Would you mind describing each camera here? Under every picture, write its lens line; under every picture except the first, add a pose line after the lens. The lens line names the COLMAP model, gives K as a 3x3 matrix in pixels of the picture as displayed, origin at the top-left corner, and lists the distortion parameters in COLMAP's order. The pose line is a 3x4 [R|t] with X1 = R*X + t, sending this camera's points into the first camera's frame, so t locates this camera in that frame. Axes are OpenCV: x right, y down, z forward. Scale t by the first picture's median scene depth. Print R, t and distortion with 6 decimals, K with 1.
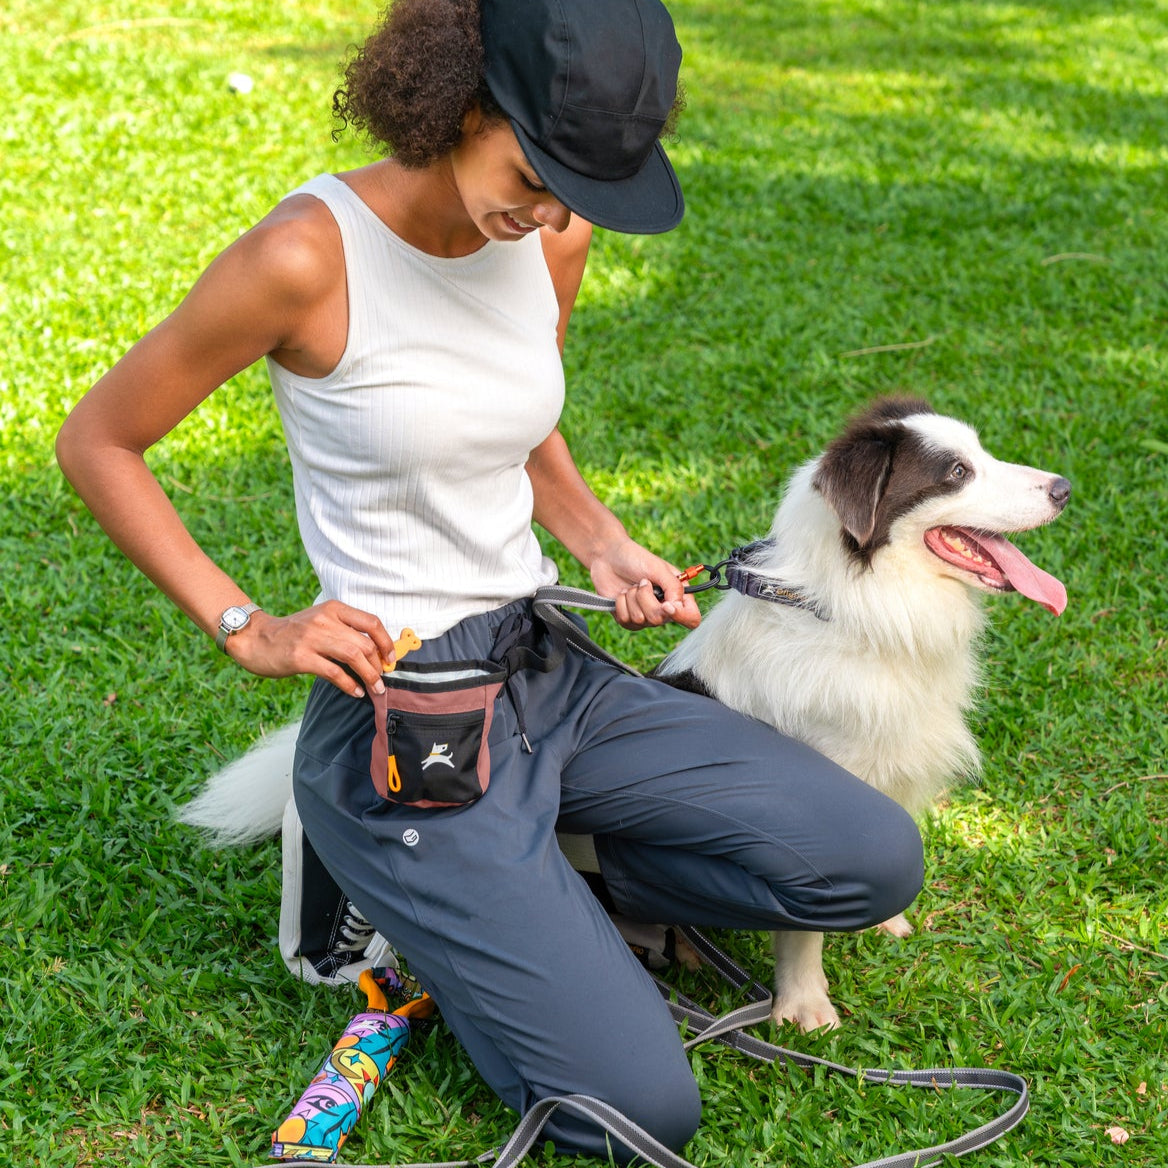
lens RADIAL K [[4269.4, 0, 584.0], [0, 4269.4, 584.0], [0, 0, 1]] dist [-0.082147, 3.241790]
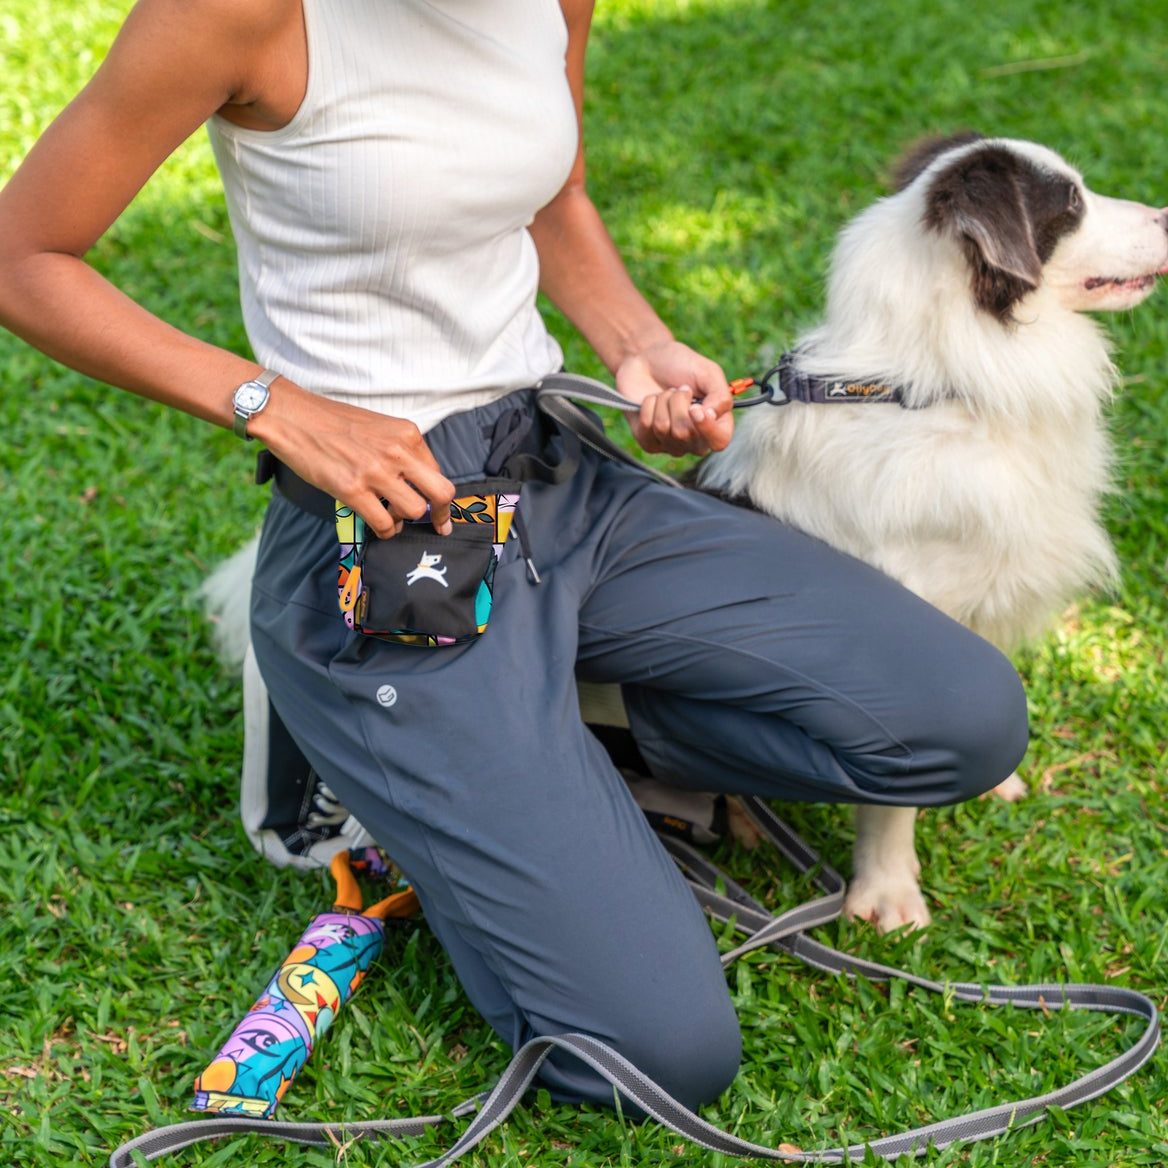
lens RADIAL K [[4269.4, 0, 584.0], [0, 4269.4, 584.0], [0, 0, 1]] dist [-0.082147, 3.241790]
pose [[0.998894, -0.004203, -0.046822, 0.032701], [0.007301, 0.997780, 0.066194, -0.013124], [0.046440, -0.066463, 0.996708, 0.199512]]
